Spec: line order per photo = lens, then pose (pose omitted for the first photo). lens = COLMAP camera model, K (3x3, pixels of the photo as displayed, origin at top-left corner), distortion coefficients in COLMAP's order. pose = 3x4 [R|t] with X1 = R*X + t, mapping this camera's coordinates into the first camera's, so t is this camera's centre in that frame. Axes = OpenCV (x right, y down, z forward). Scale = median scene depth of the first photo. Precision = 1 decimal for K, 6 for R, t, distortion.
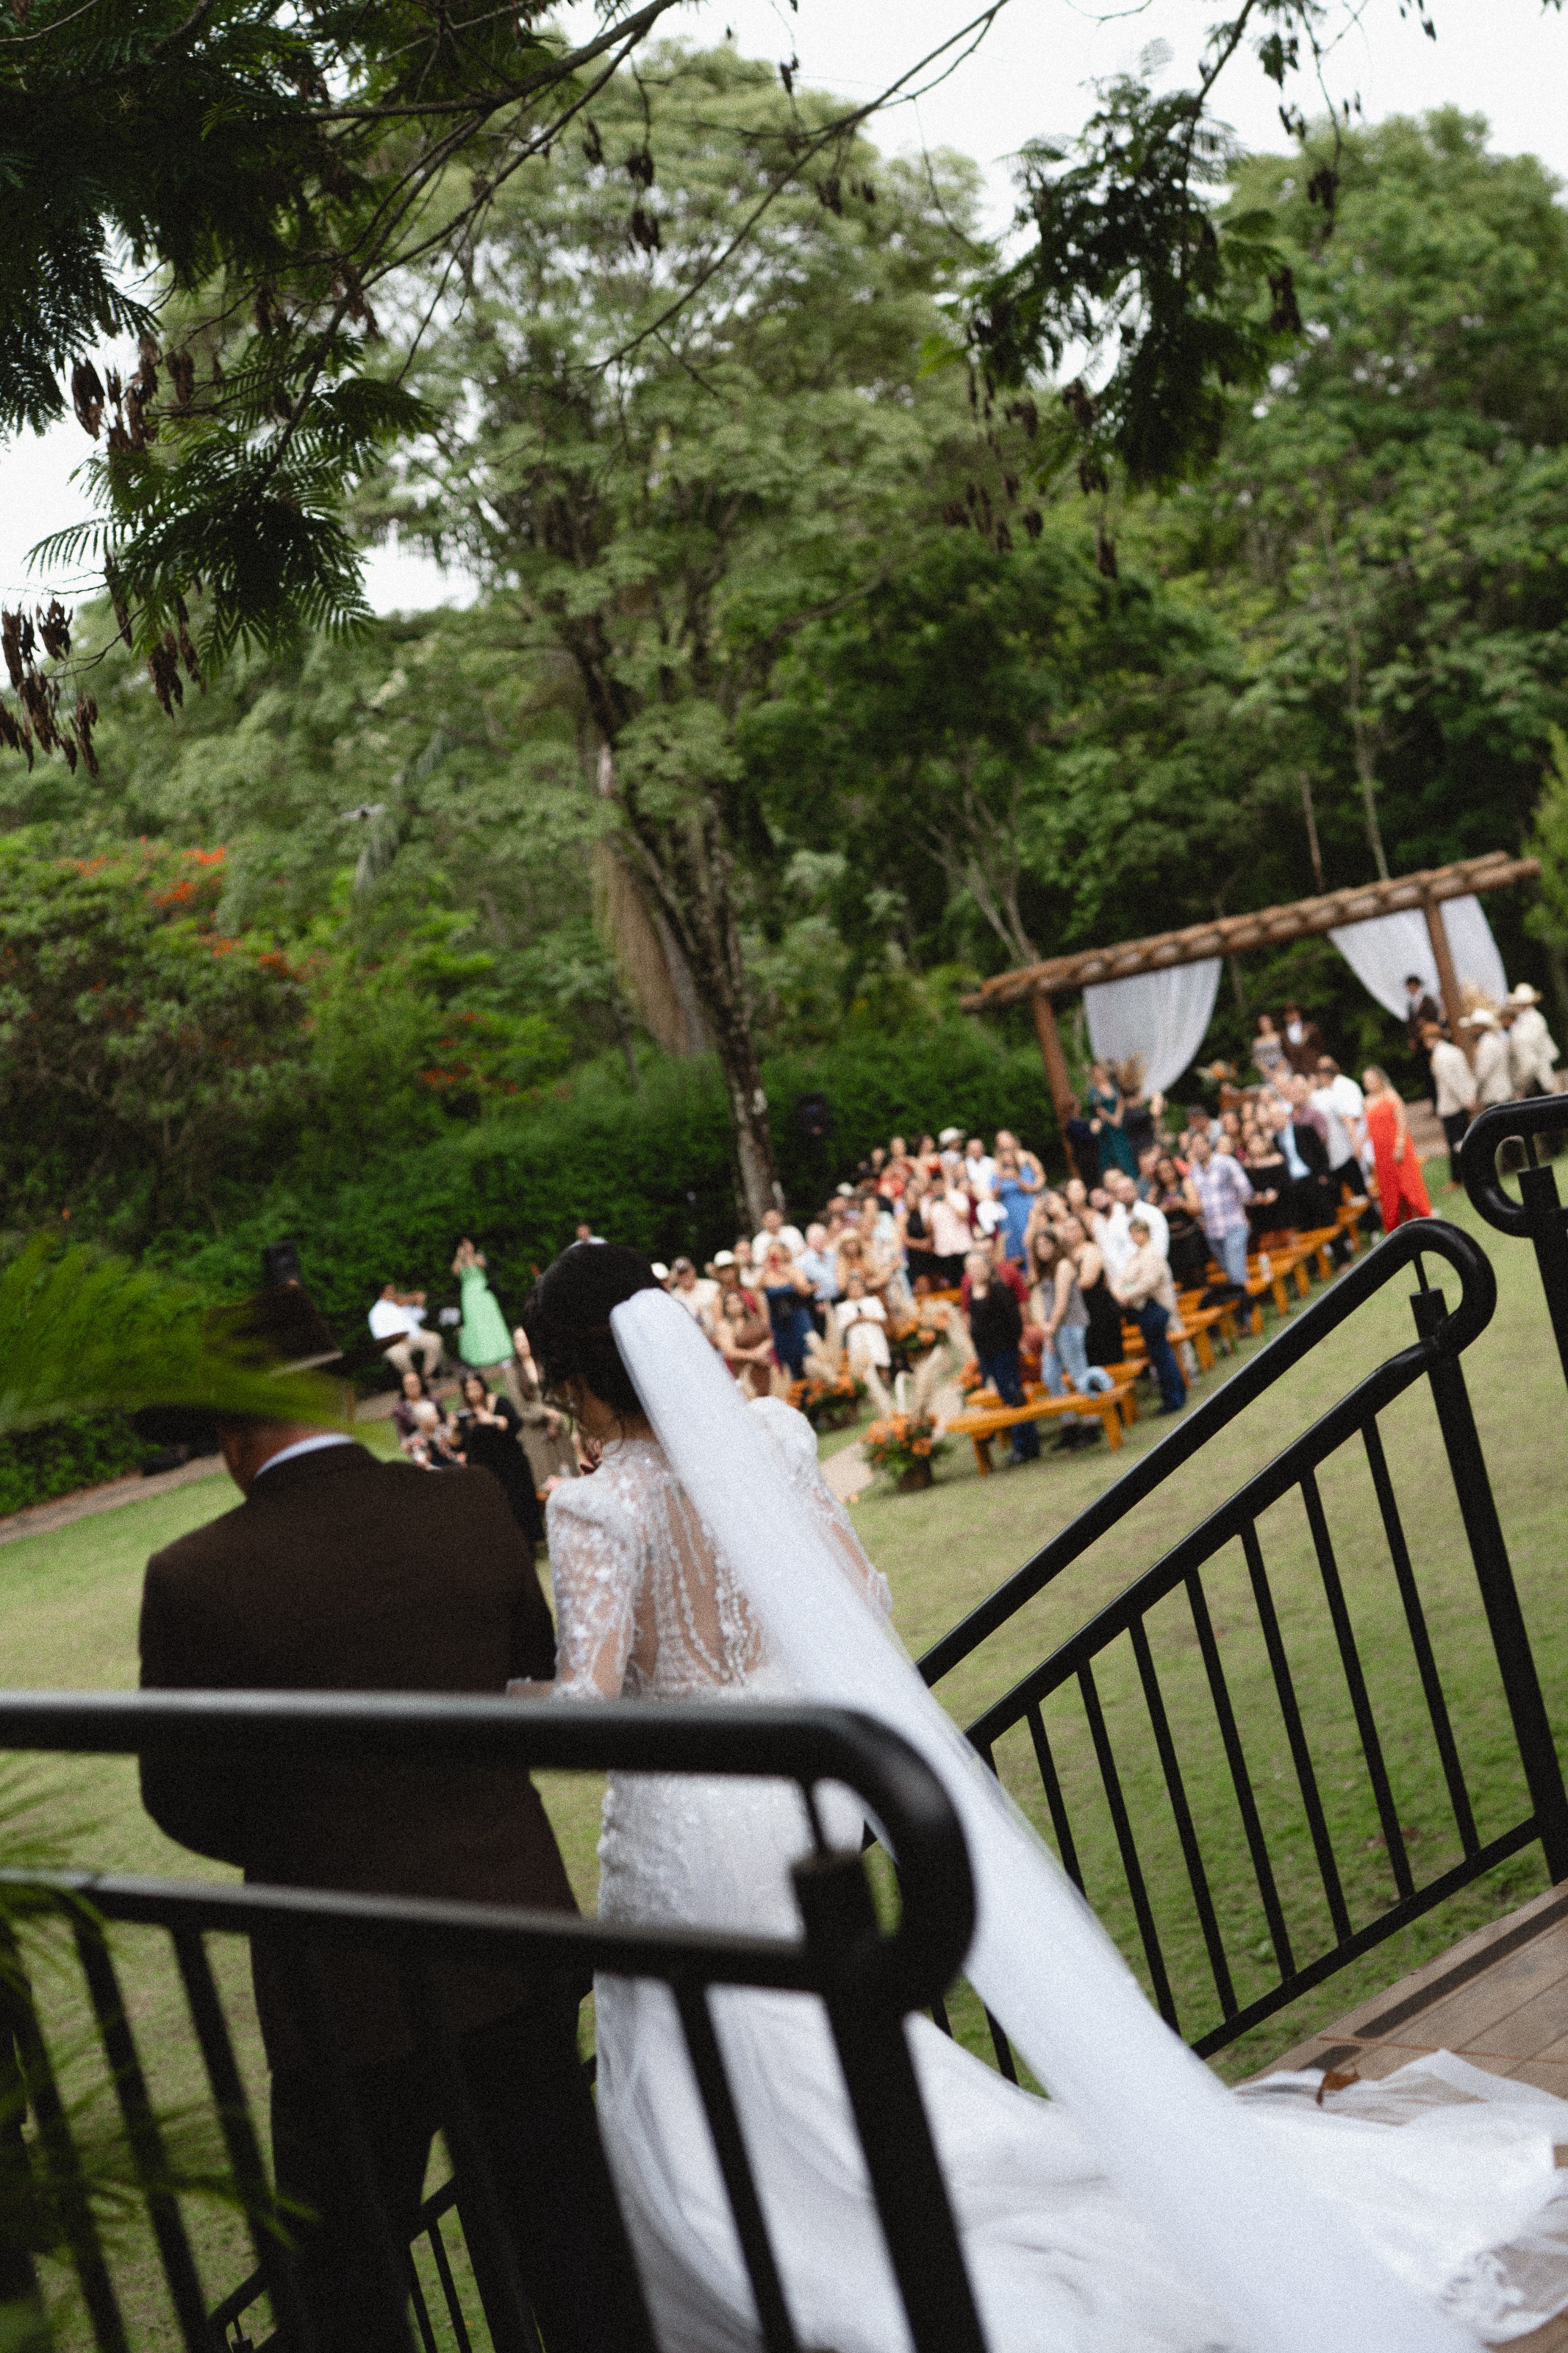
lens RADIAL K [[3854.4, 0, 784.0], [0, 3854.4, 1176.5], [0, 0, 1]] dist [0.026617, -0.002895]
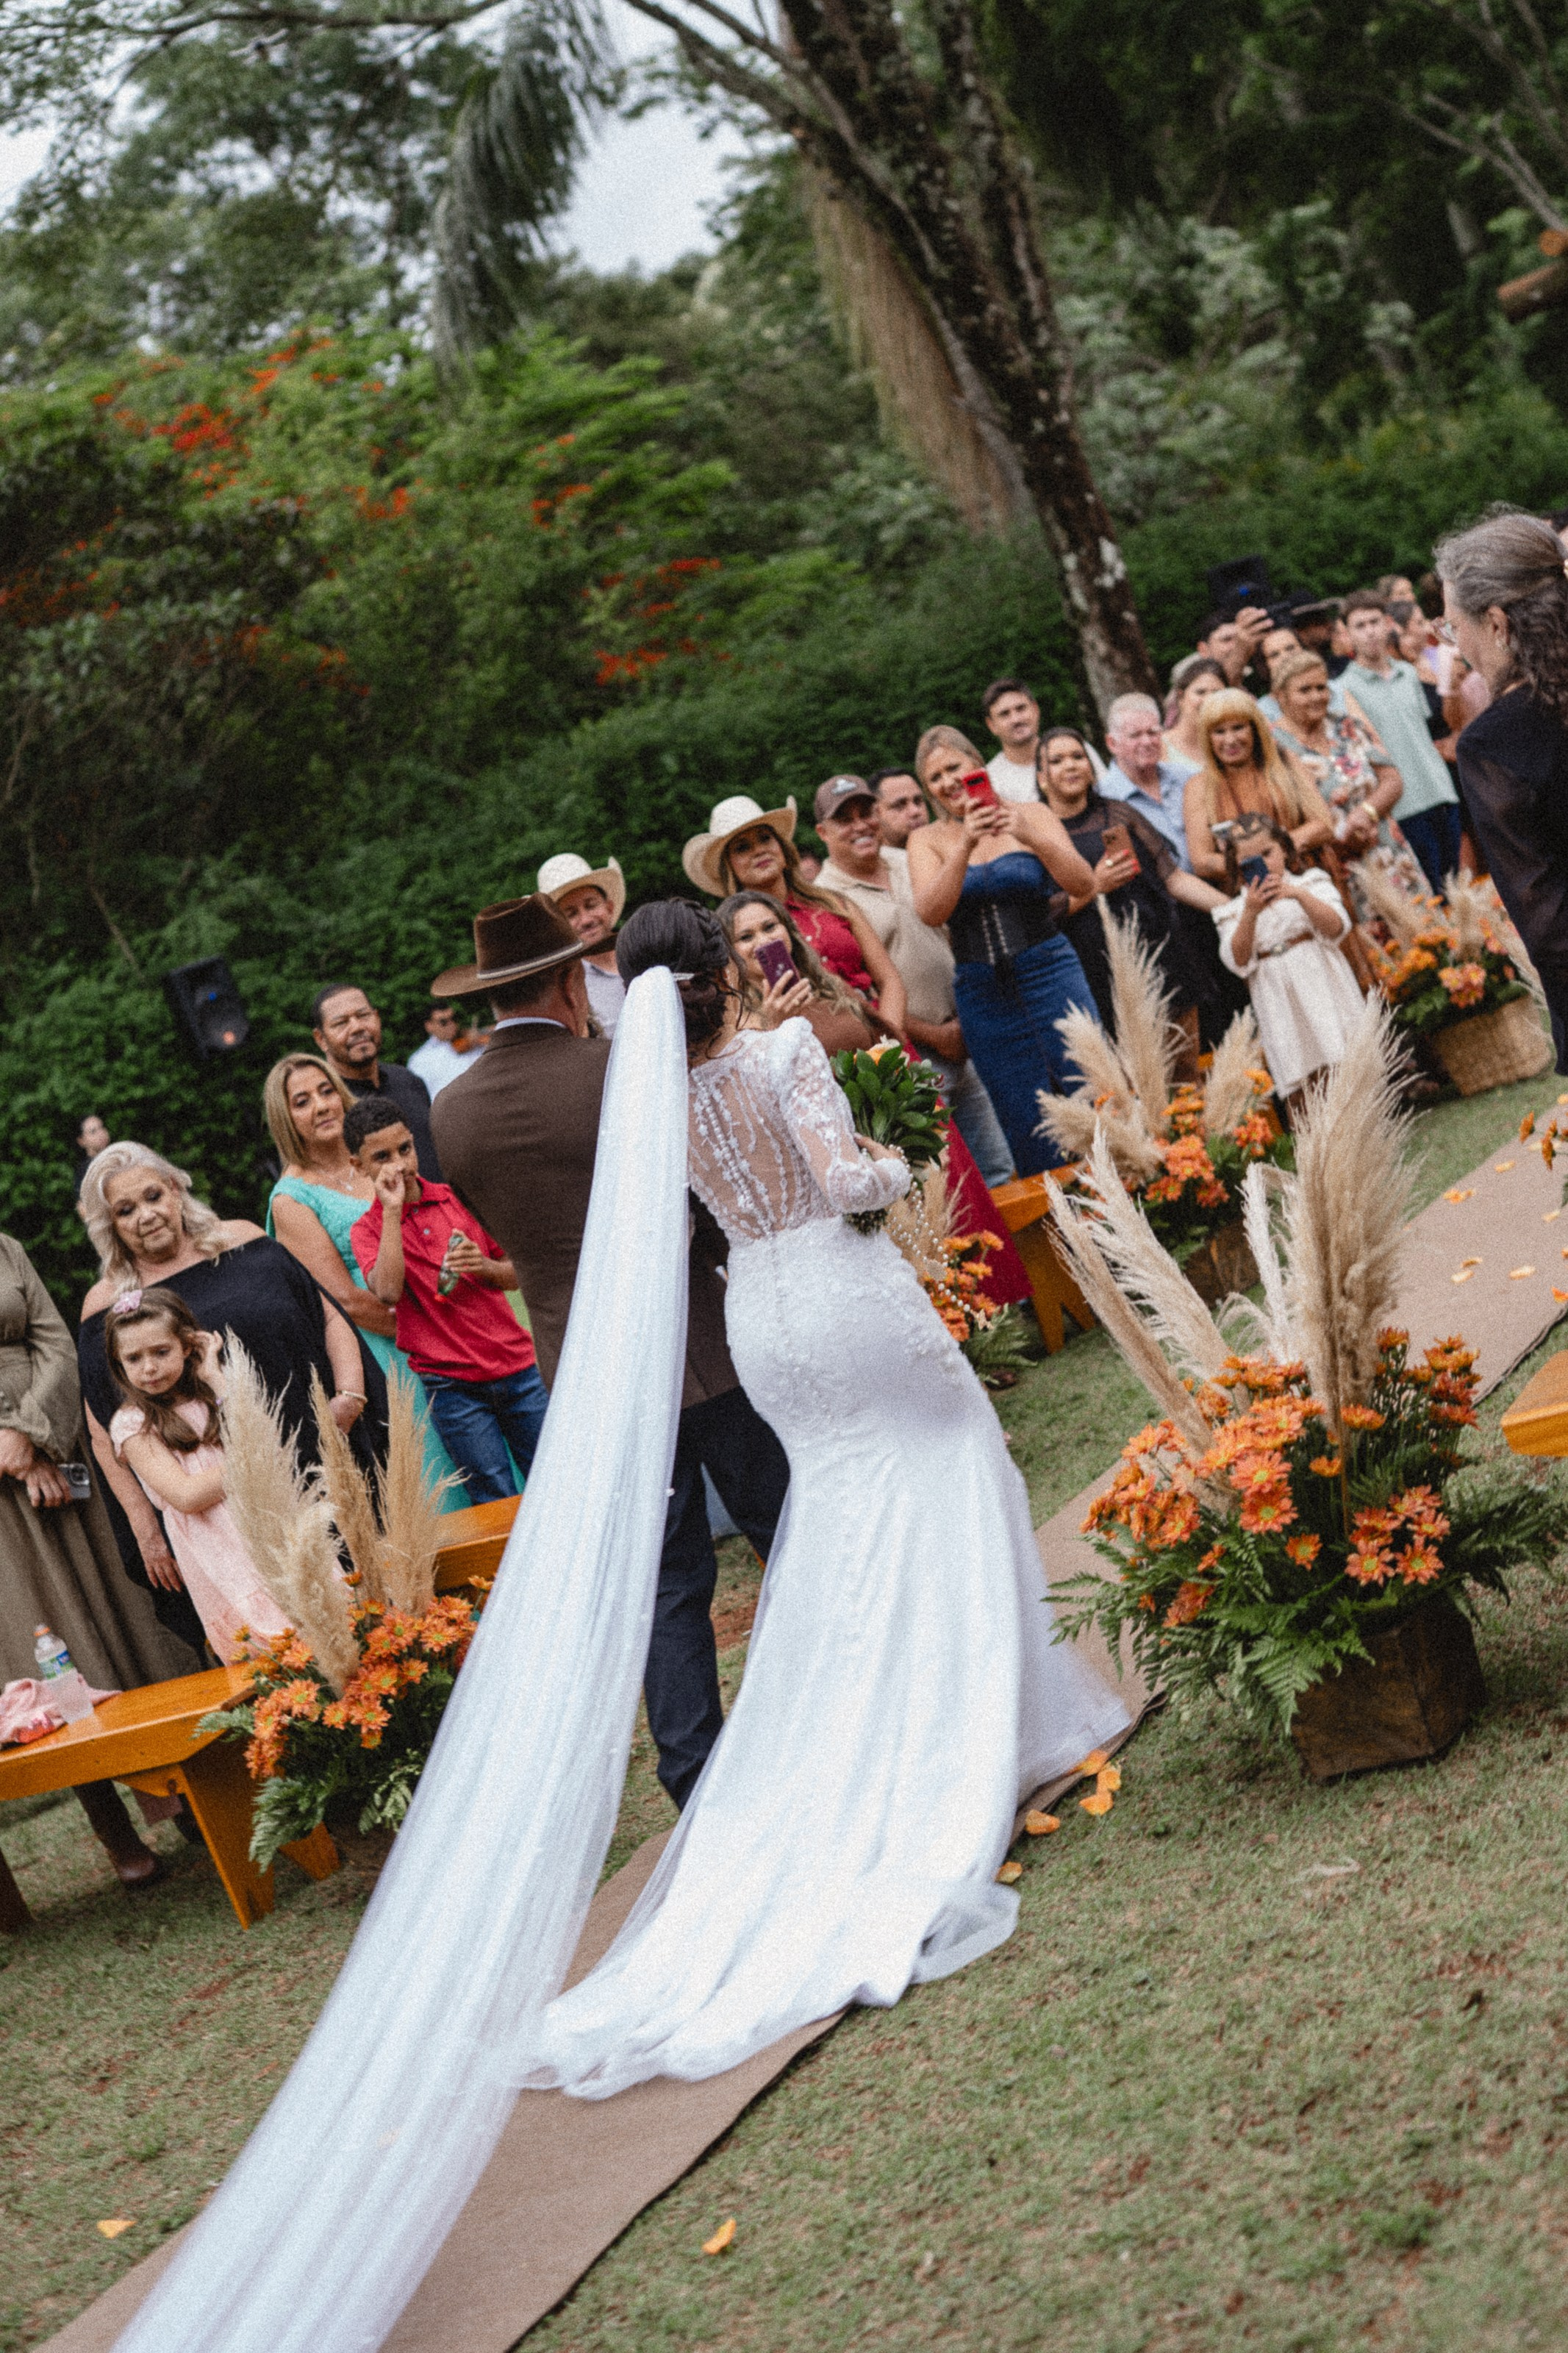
lens RADIAL K [[3854.4, 0, 784.0], [0, 3854.4, 1176.5], [0, 0, 1]] dist [0.026617, -0.002895]
pose [[0.980193, -0.113972, -0.161960, 0.023771], [0.125379, 0.990169, 0.062016, 0.022769], [0.153300, -0.081094, 0.984847, 0.497053]]
